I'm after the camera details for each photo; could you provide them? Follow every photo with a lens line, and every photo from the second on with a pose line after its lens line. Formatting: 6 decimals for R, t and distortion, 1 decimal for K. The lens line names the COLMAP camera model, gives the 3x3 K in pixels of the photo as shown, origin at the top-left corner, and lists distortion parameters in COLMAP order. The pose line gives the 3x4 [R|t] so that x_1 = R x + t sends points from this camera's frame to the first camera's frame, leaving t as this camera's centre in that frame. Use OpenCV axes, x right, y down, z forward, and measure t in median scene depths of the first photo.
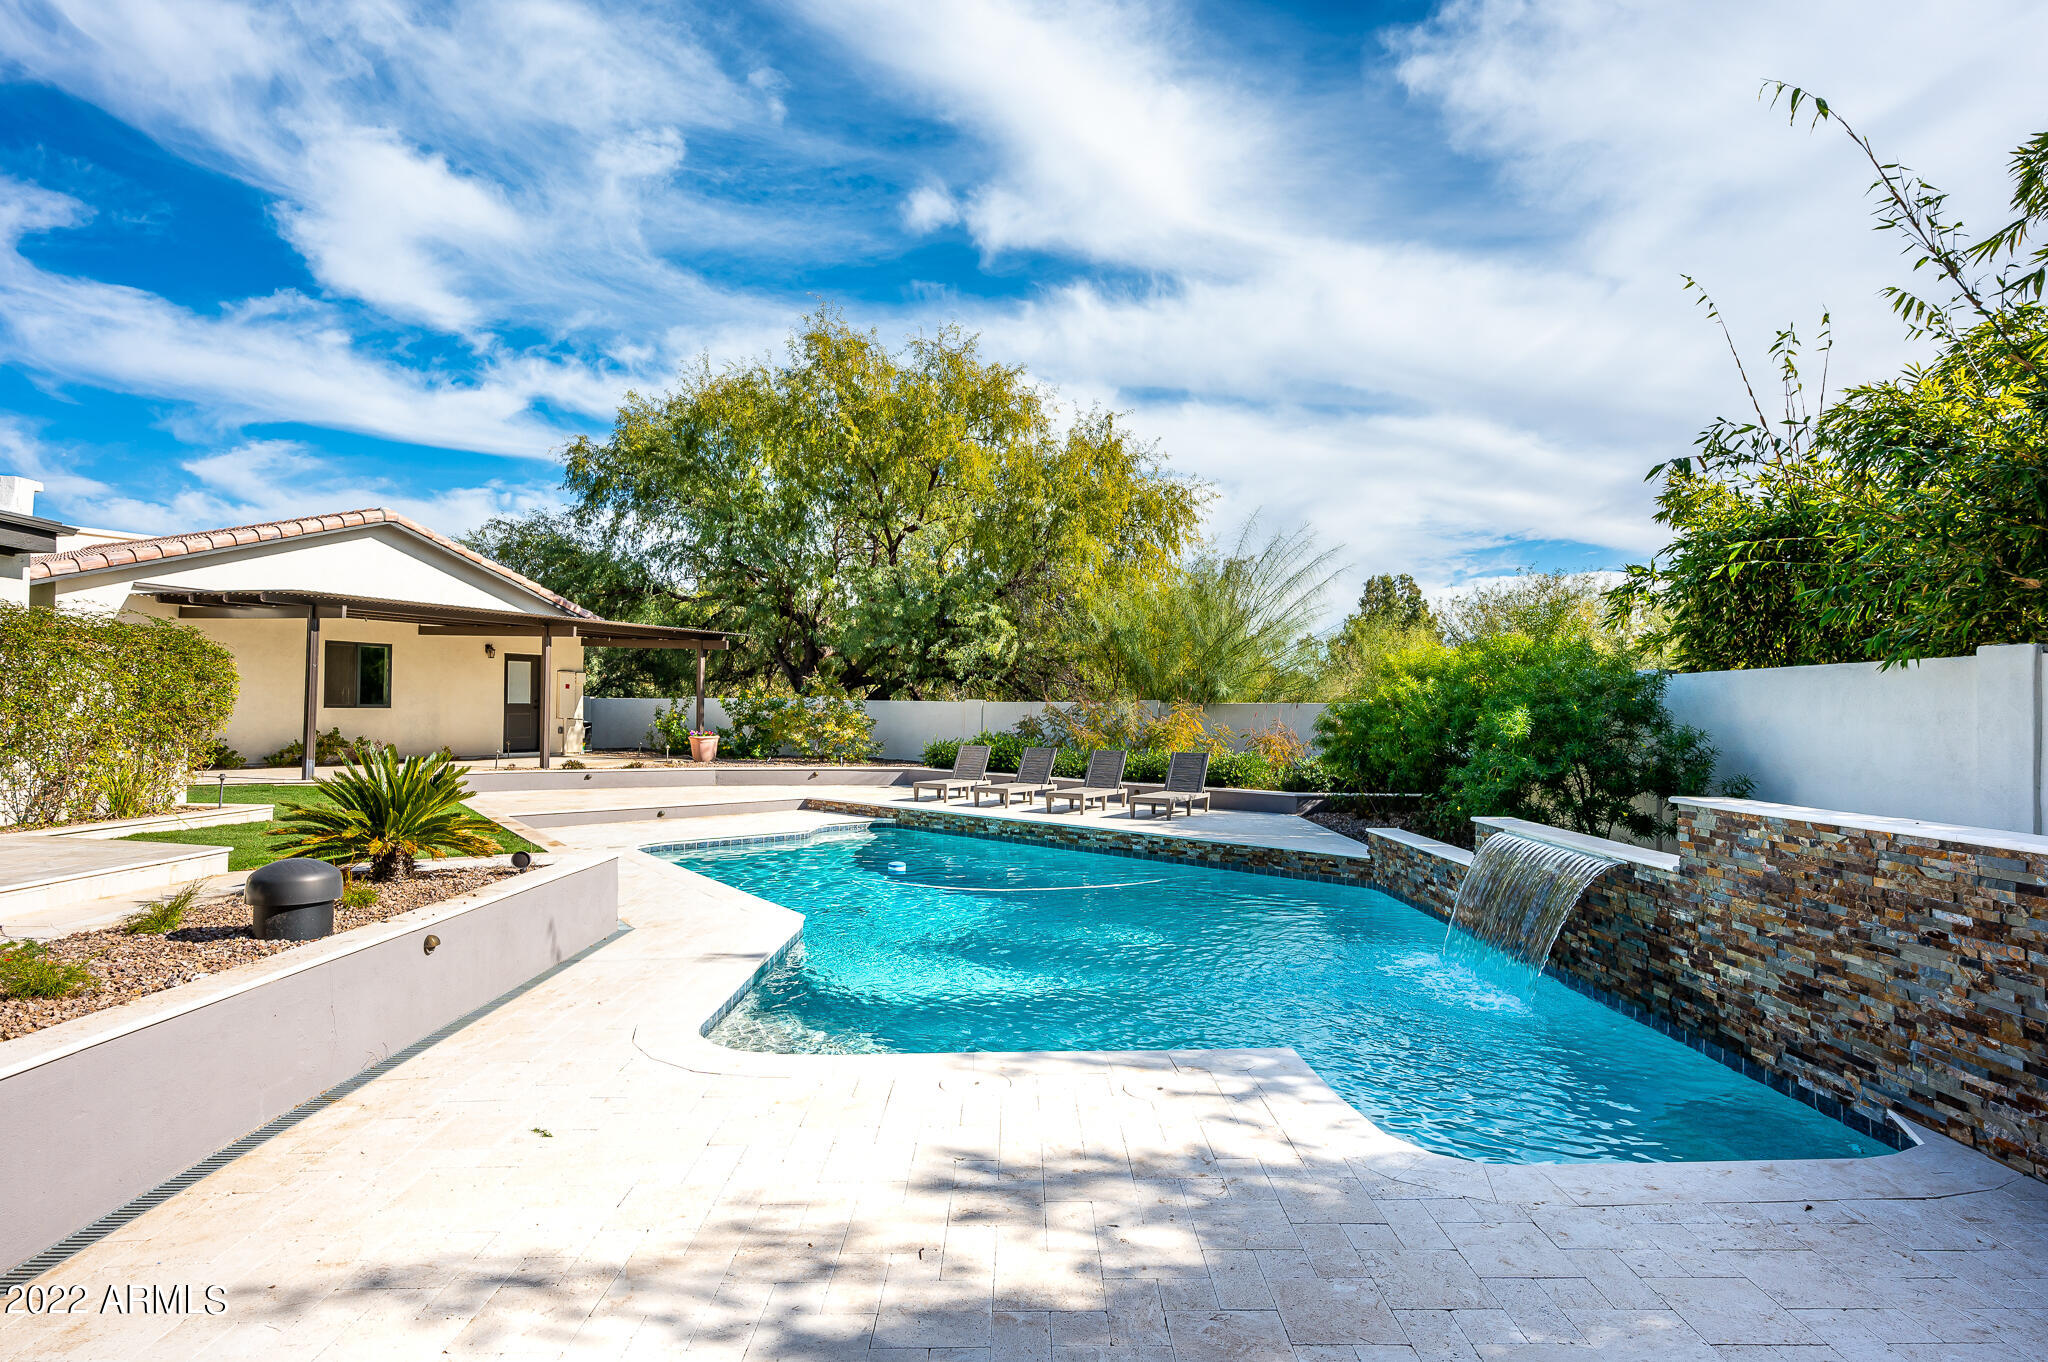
lens RADIAL K [[1052.2, 0, 1032.3], [0, 1052.2, 626.4], [0, 0, 1]] dist [-0.002739, -0.000059]
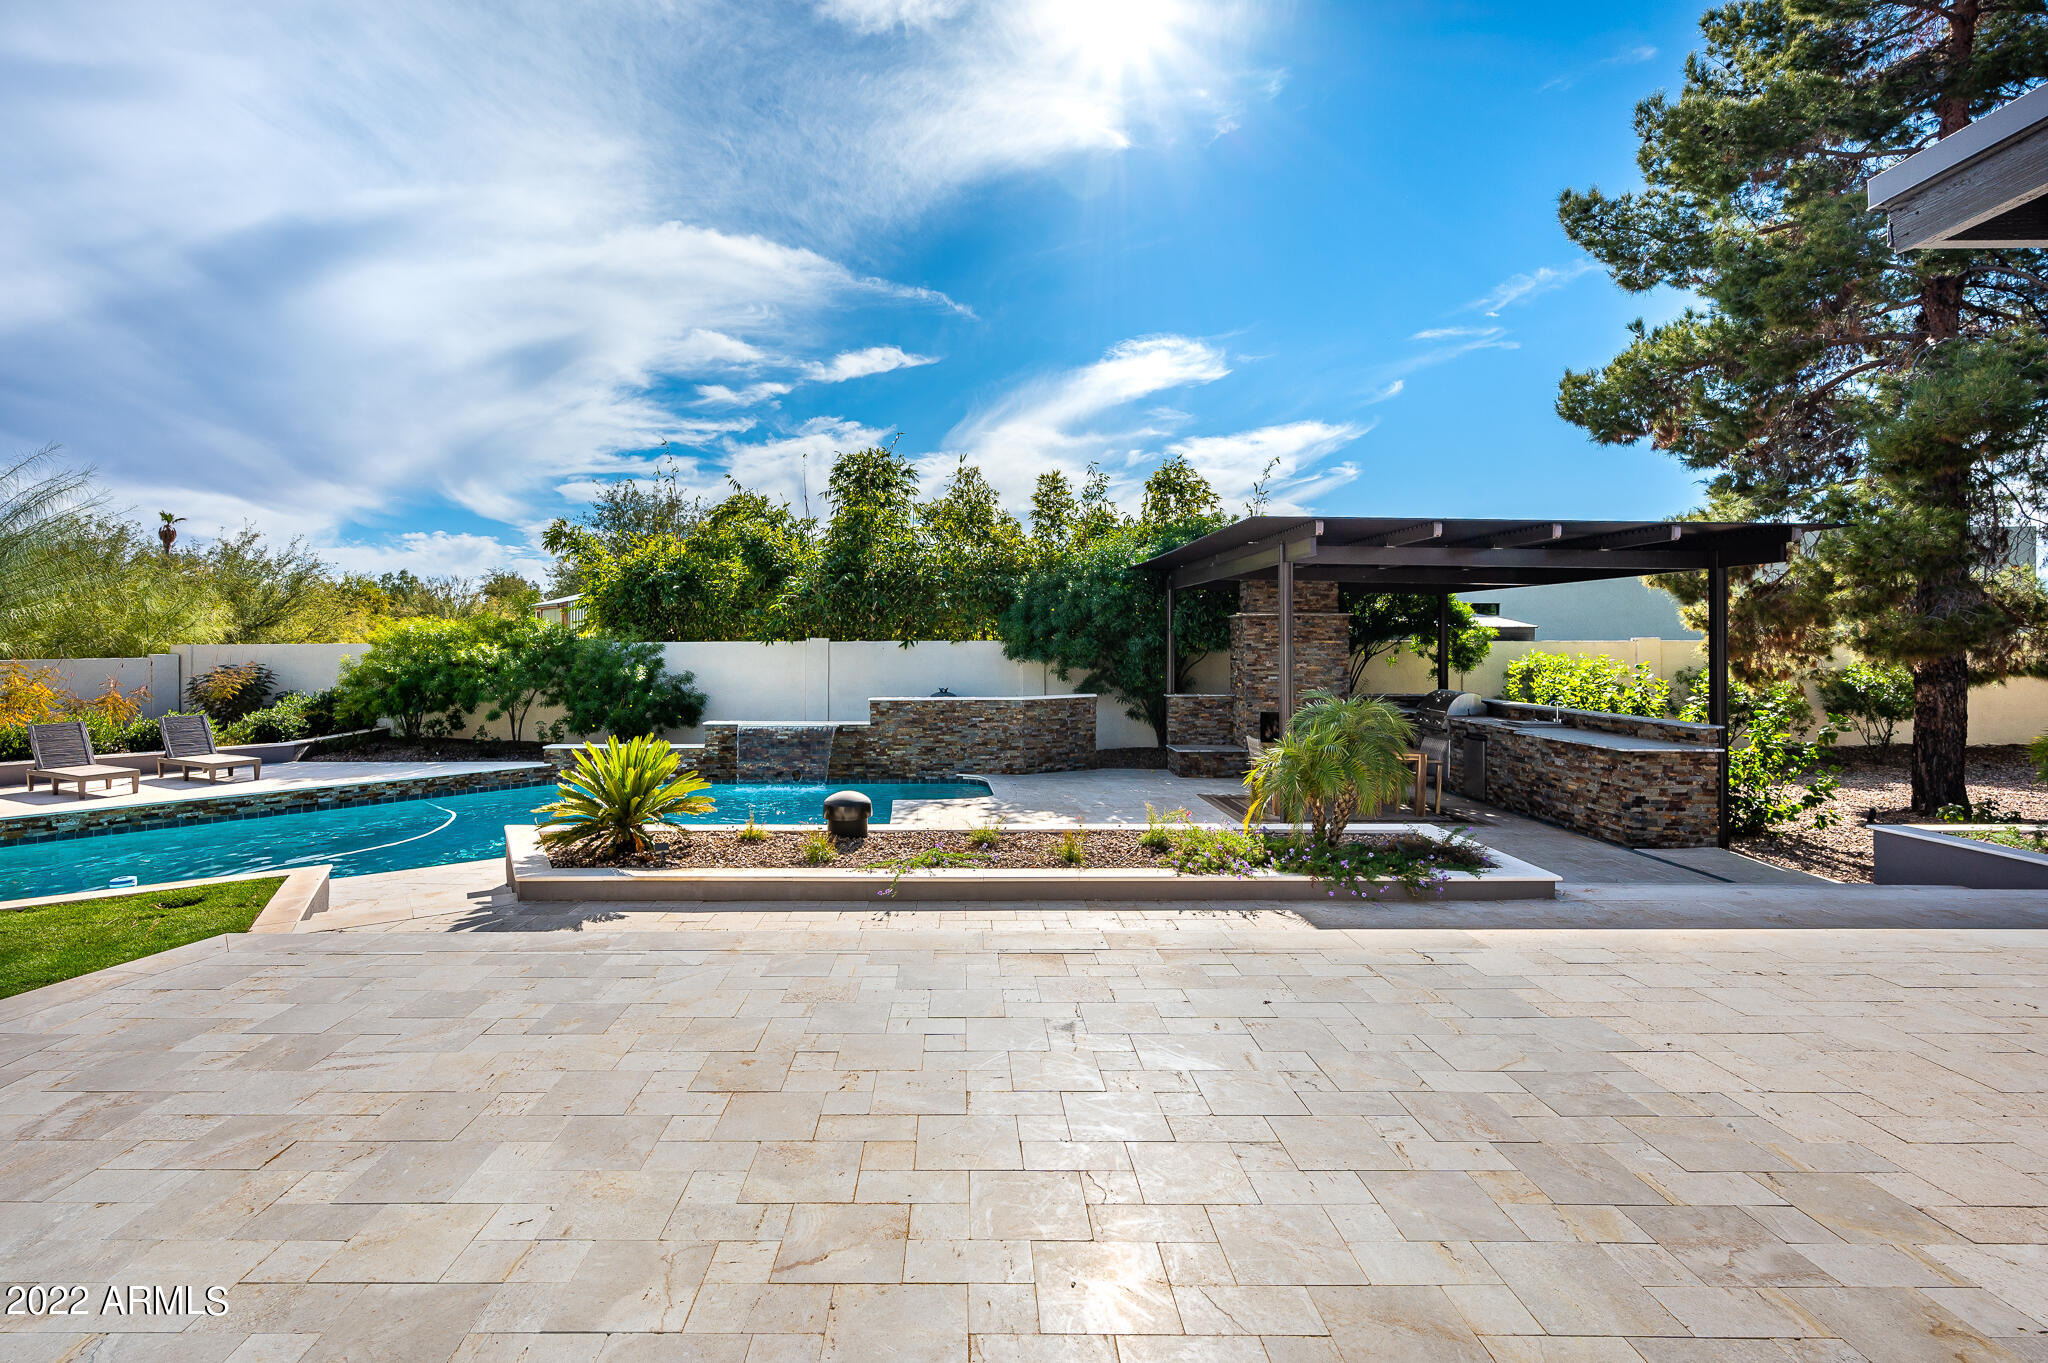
lens RADIAL K [[935.2, 0, 967.6], [0, 935.2, 644.0], [0, 0, 1]] dist [-0.001376, 0.000665]
pose [[0.021065, -0.014845, 0.999668, -0.849293], [-0.075907, 0.996980, 0.016404, -0.021906], [-0.996892, -0.076228, 0.019875, 0.305799]]
